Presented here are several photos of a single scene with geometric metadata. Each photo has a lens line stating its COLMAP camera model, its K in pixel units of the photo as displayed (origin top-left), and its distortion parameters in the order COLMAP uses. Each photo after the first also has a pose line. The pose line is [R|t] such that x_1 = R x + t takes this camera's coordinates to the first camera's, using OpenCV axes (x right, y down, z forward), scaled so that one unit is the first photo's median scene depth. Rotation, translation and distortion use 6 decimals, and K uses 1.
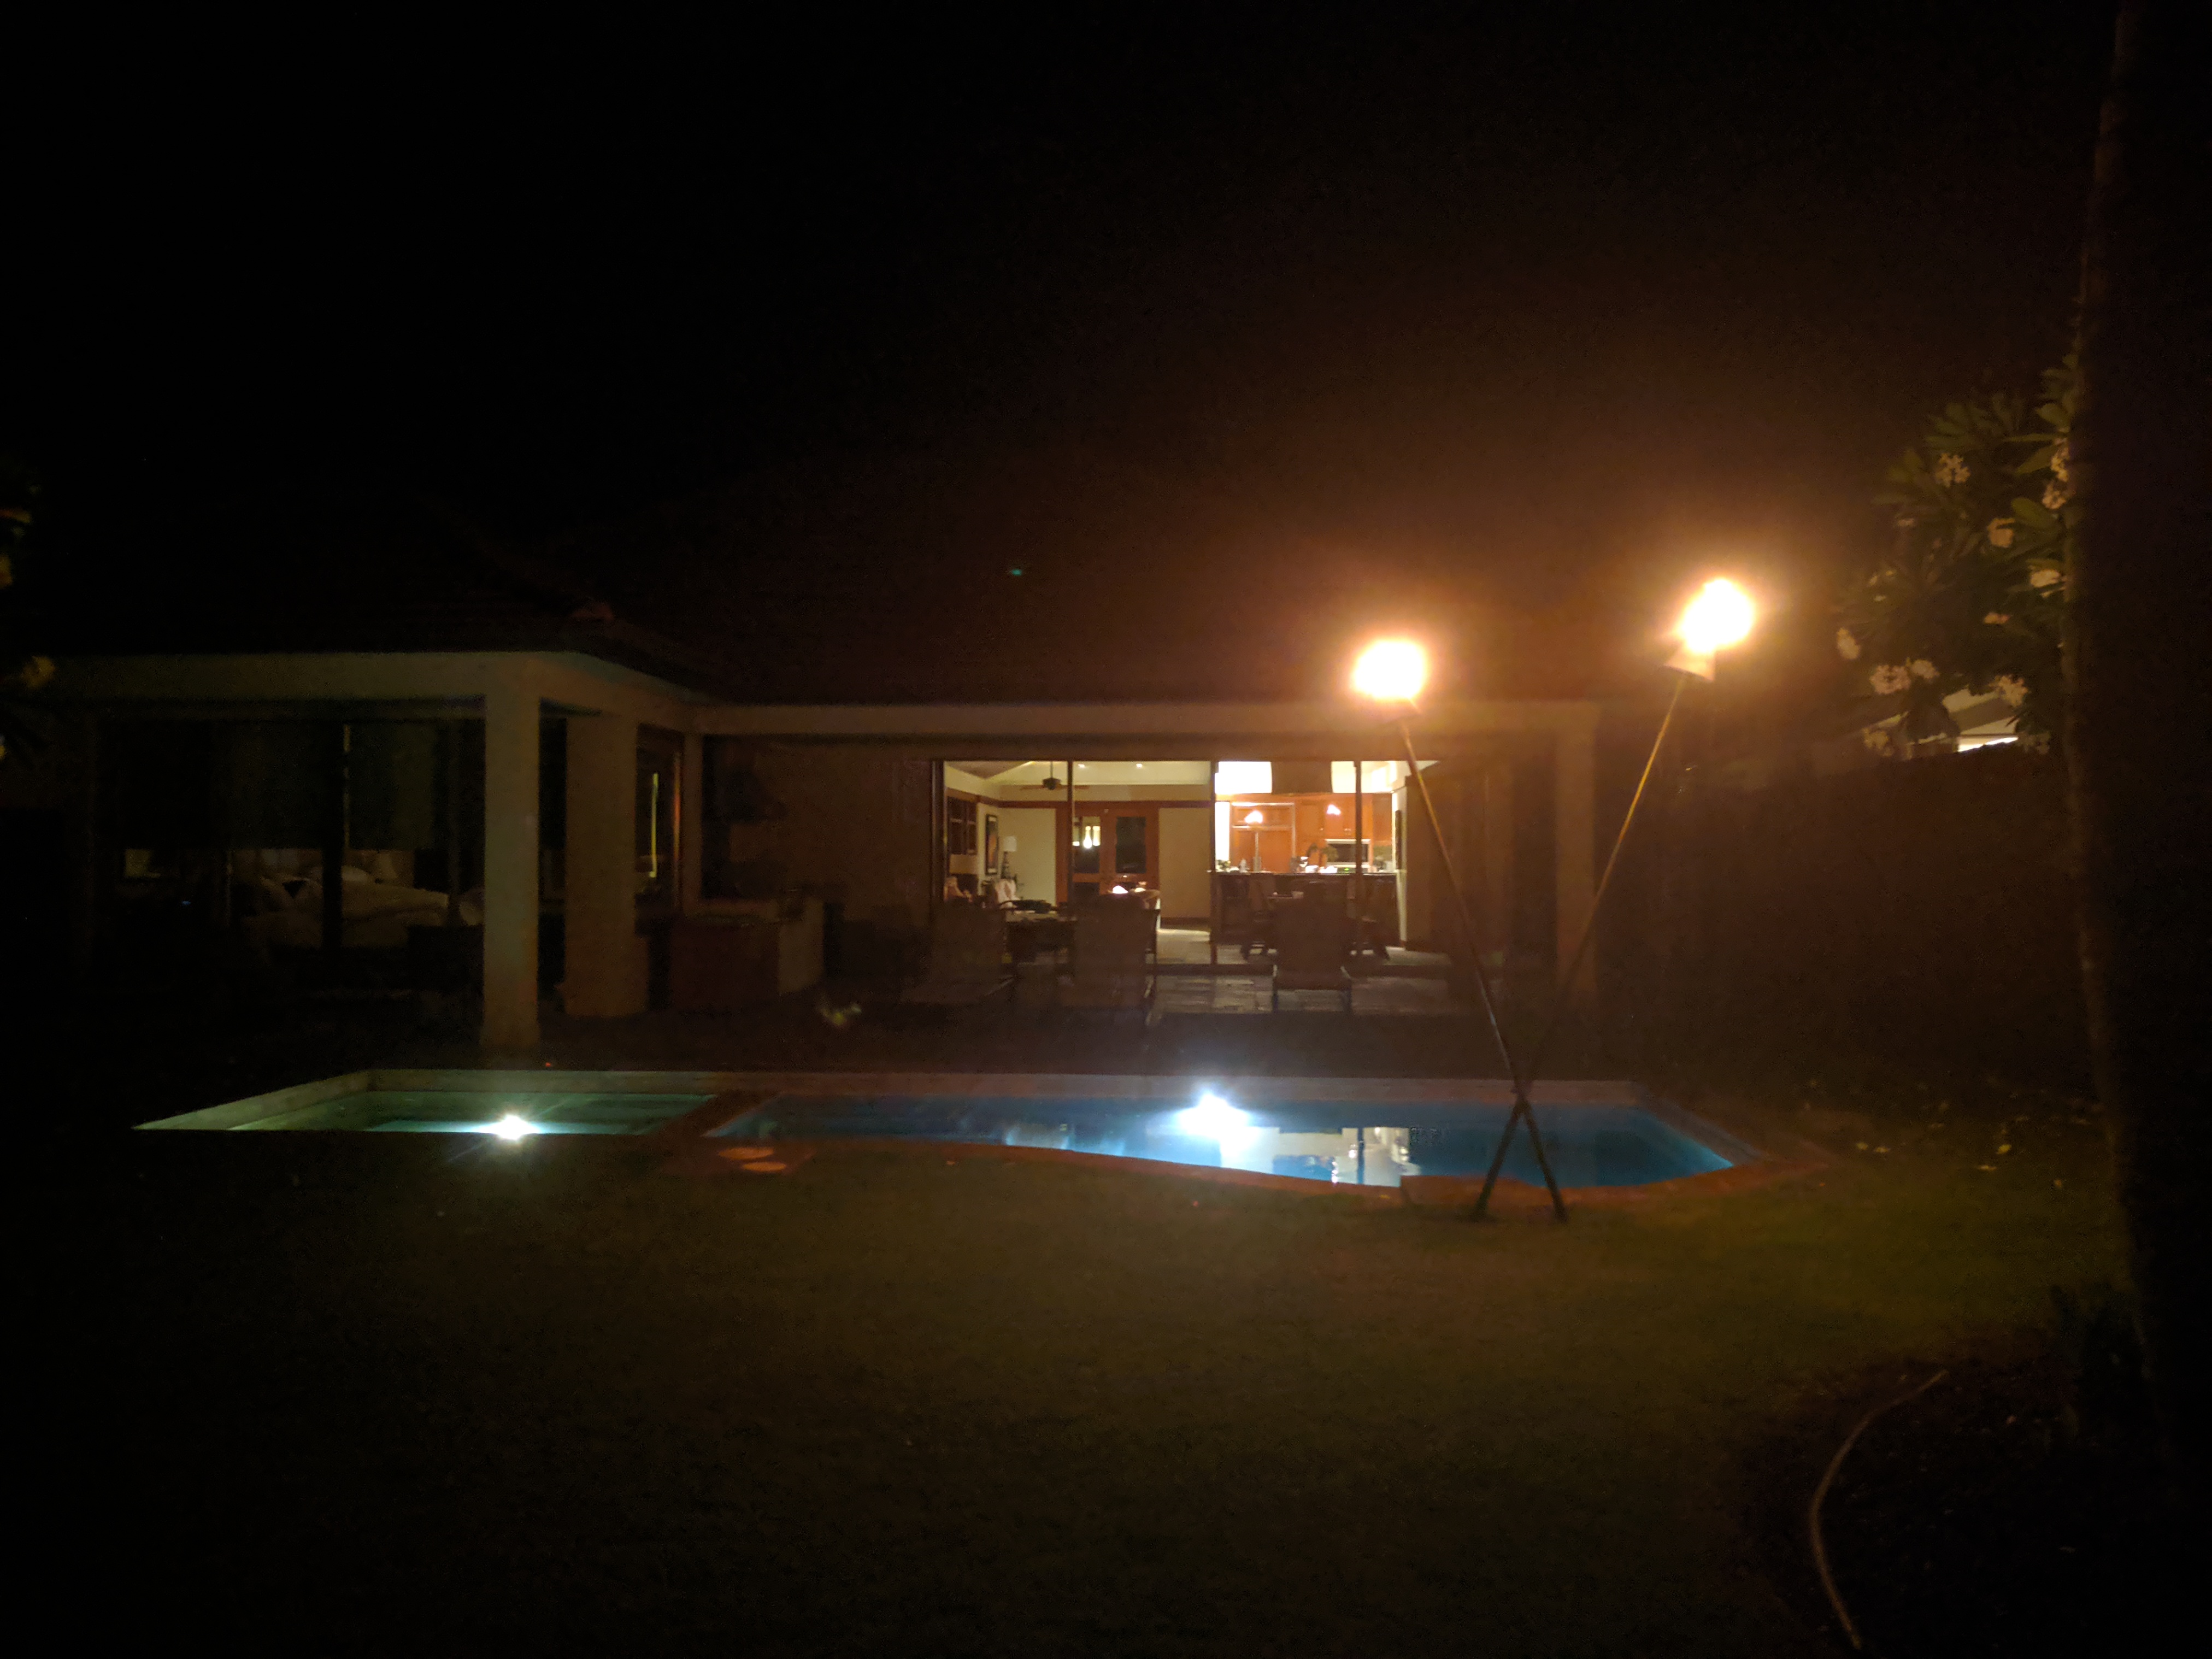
lens RADIAL K [[1670.2, 0, 1106.0], [0, 1670.2, 829.5], [0, 0, 1]] dist [0.000147, 0.000004]
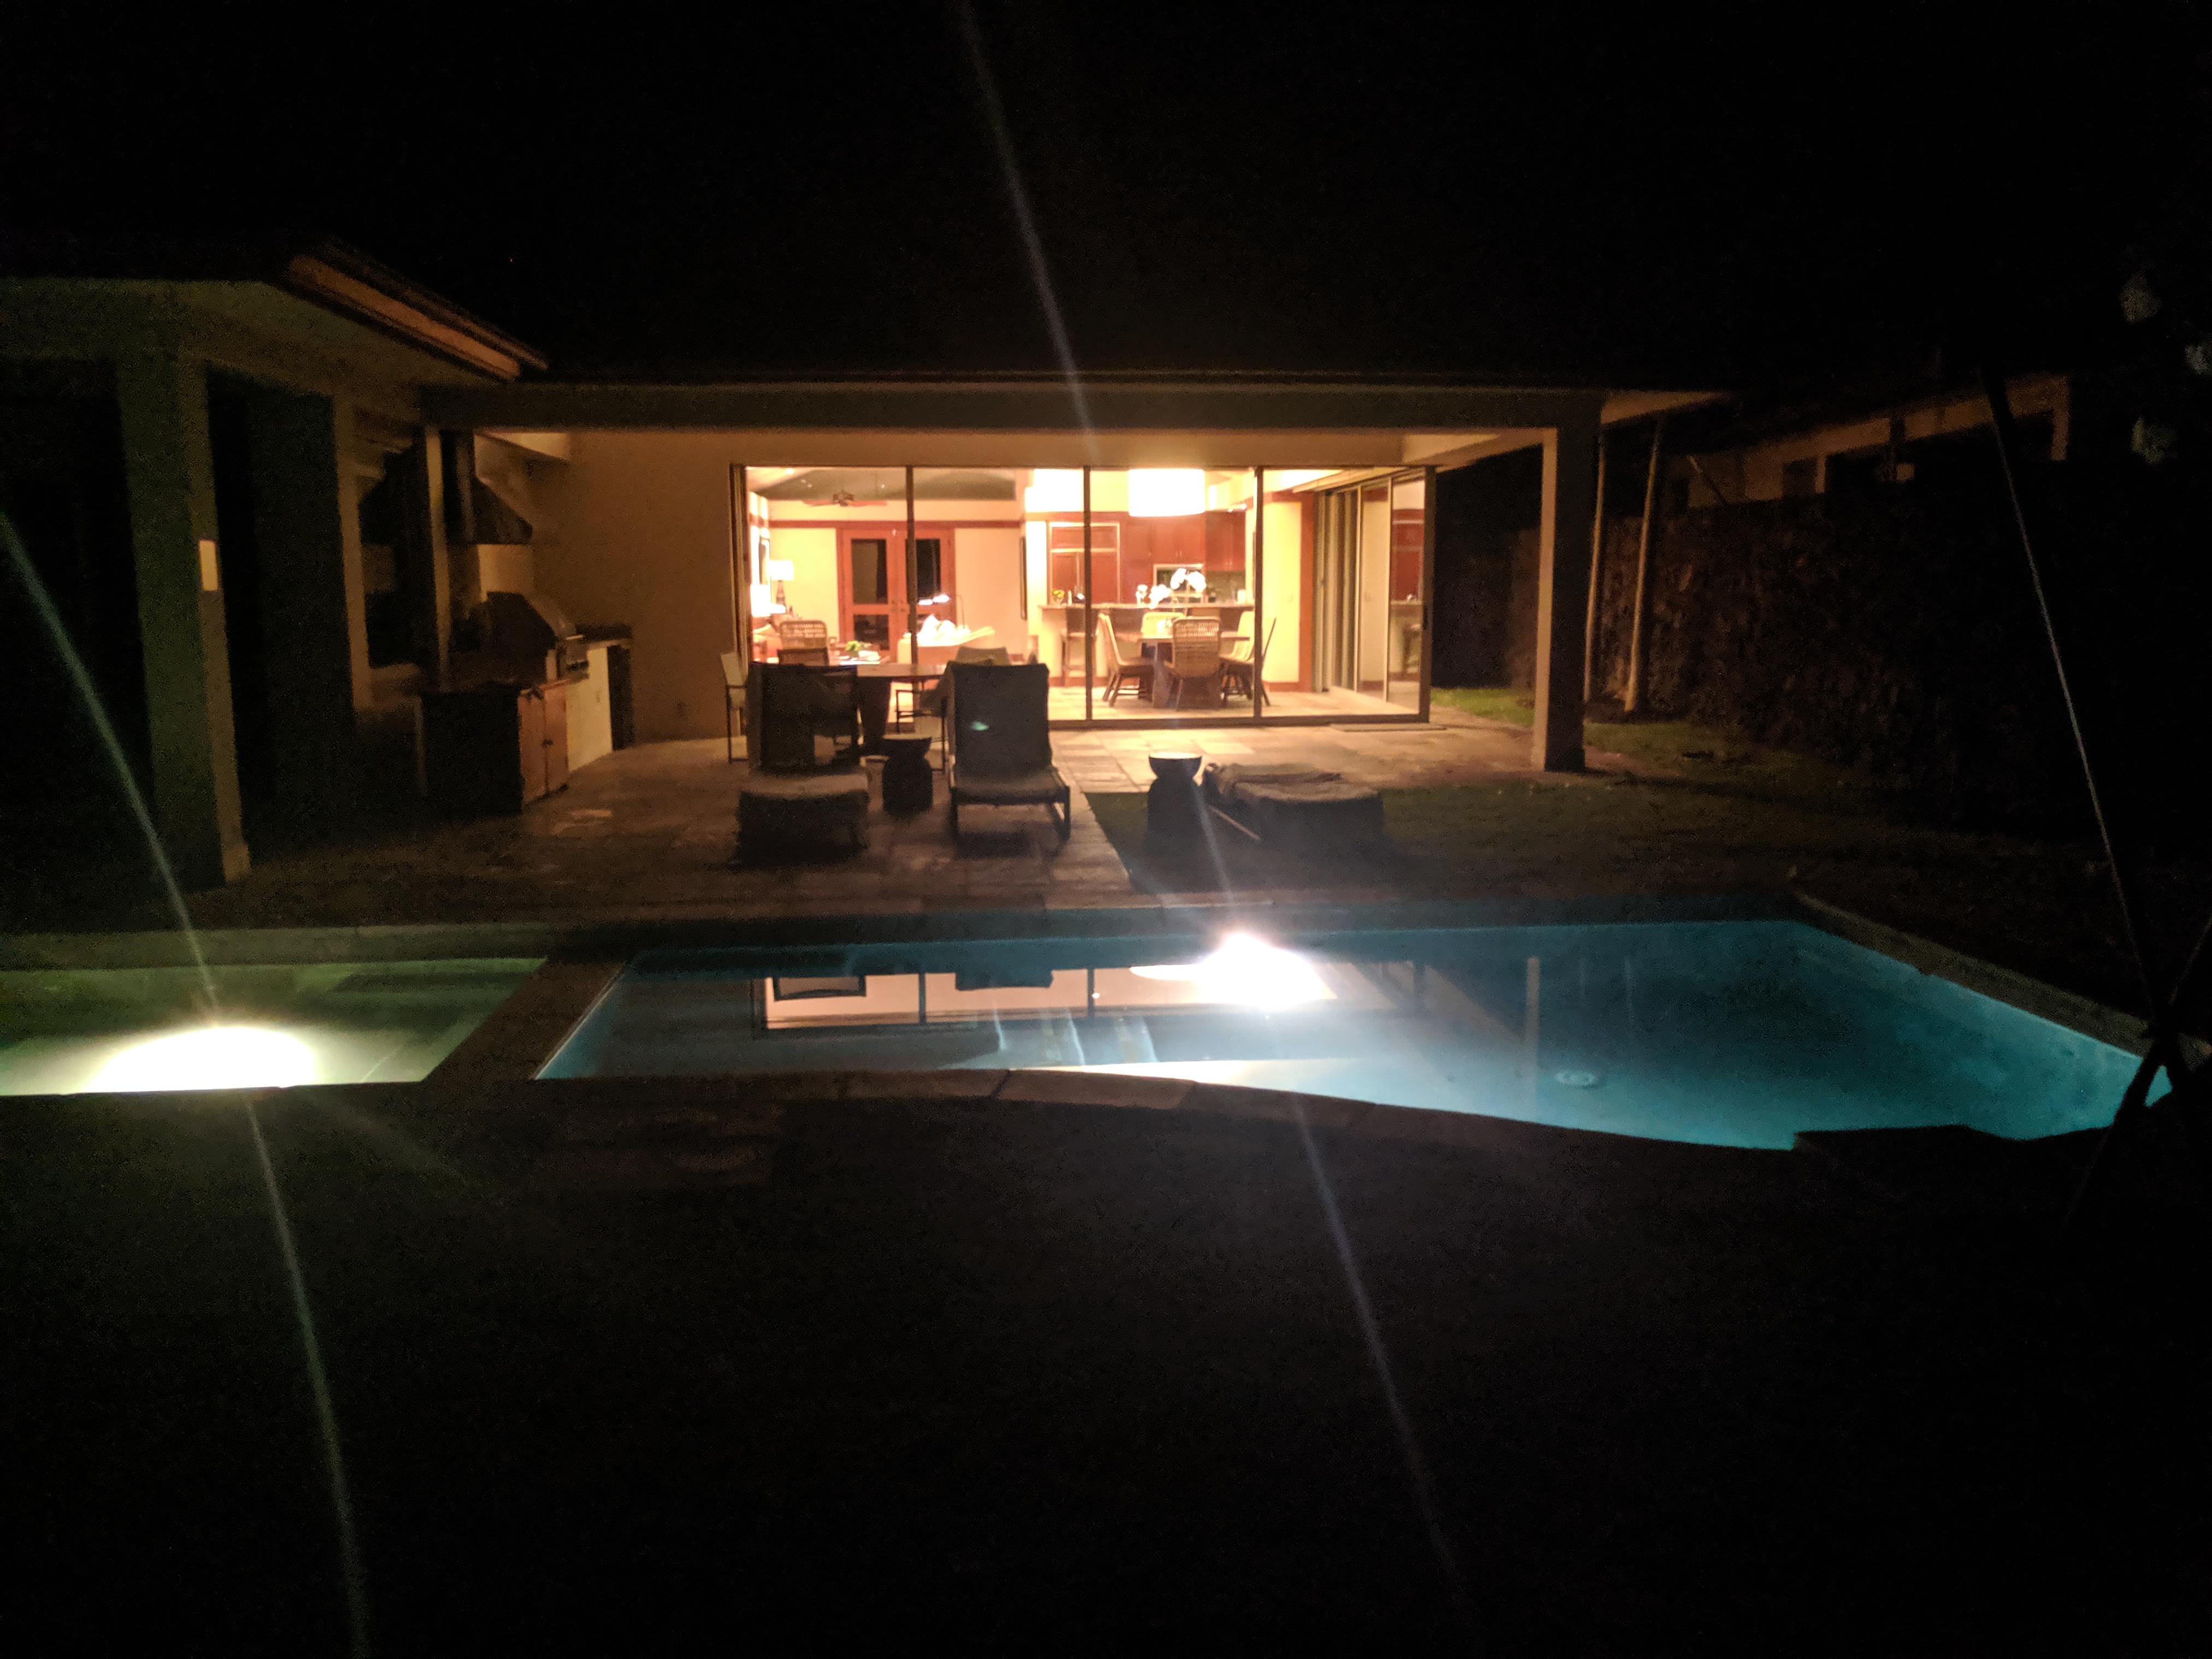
lens RADIAL K [[1686.3, 0, 1106.0], [0, 1686.3, 829.5], [0, 0, 1]] dist [0.001457, 0.000932]
pose [[0.988414, -0.030919, 0.148603, -0.057238], [0.006196, 0.986436, 0.164029, -0.003133], [-0.151659, -0.161207, 0.975198, 0.163764]]
